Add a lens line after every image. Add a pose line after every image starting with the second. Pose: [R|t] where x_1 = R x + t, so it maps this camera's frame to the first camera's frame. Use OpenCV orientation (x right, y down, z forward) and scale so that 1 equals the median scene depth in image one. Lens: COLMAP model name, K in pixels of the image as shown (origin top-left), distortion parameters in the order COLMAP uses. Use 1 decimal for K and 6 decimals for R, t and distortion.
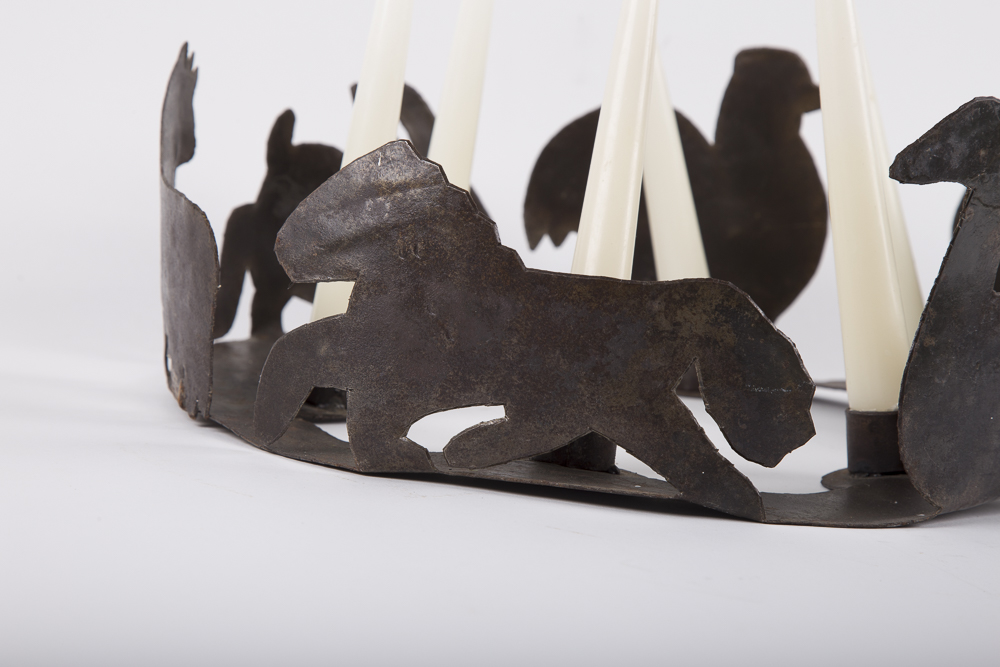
lens RADIAL K [[2568.1, 0, 500.0], [0, 2568.1, 333.5], [0, 0, 1]] dist [0.357215, -0.966548]
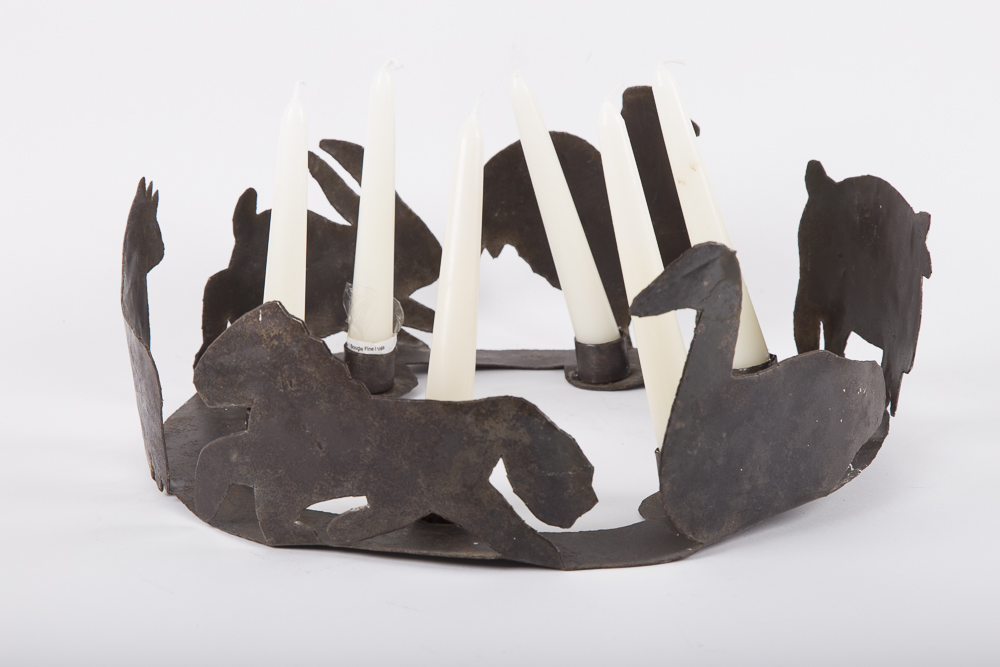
lens RADIAL K [[2568.1, 0, 500.0], [0, 2568.1, 333.5], [0, 0, 1]] dist [0.357215, -0.966548]
pose [[0.991582, -0.073392, -0.106669, 0.220075], [0.086975, 0.987845, 0.128832, -0.222368], [0.095917, -0.137025, 0.985913, -0.301467]]
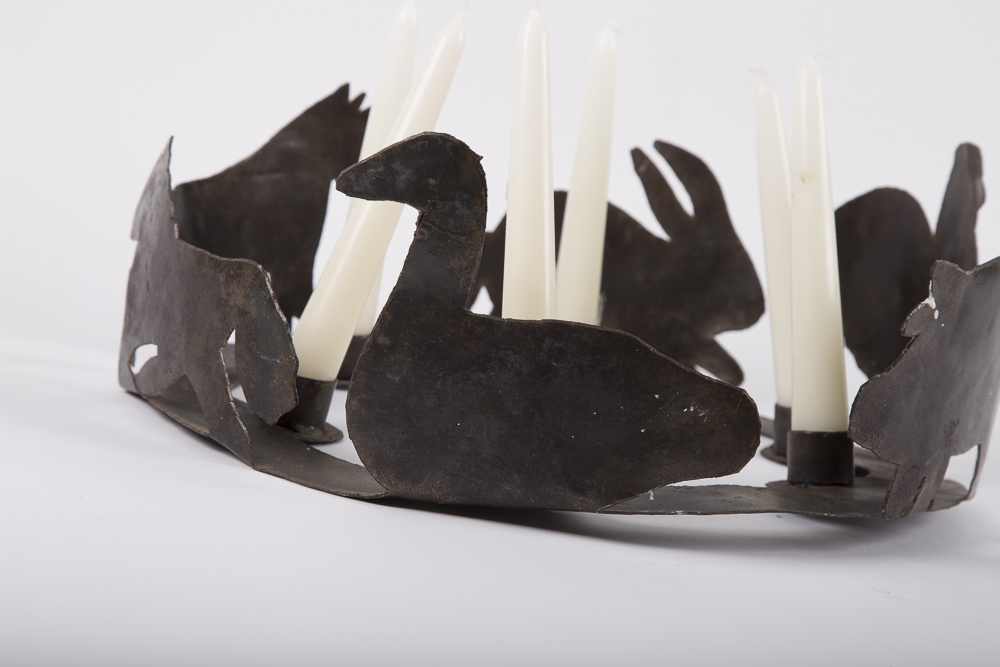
lens RADIAL K [[2568.1, 0, 500.0], [0, 2568.1, 333.5], [0, 0, 1]] dist [0.357215, -0.966548]
pose [[0.647509, 0.126225, -0.751531, 1.062774], [-0.182668, 0.983144, 0.007742, -0.018241], [0.739841, 0.132268, 0.659652, 0.289088]]
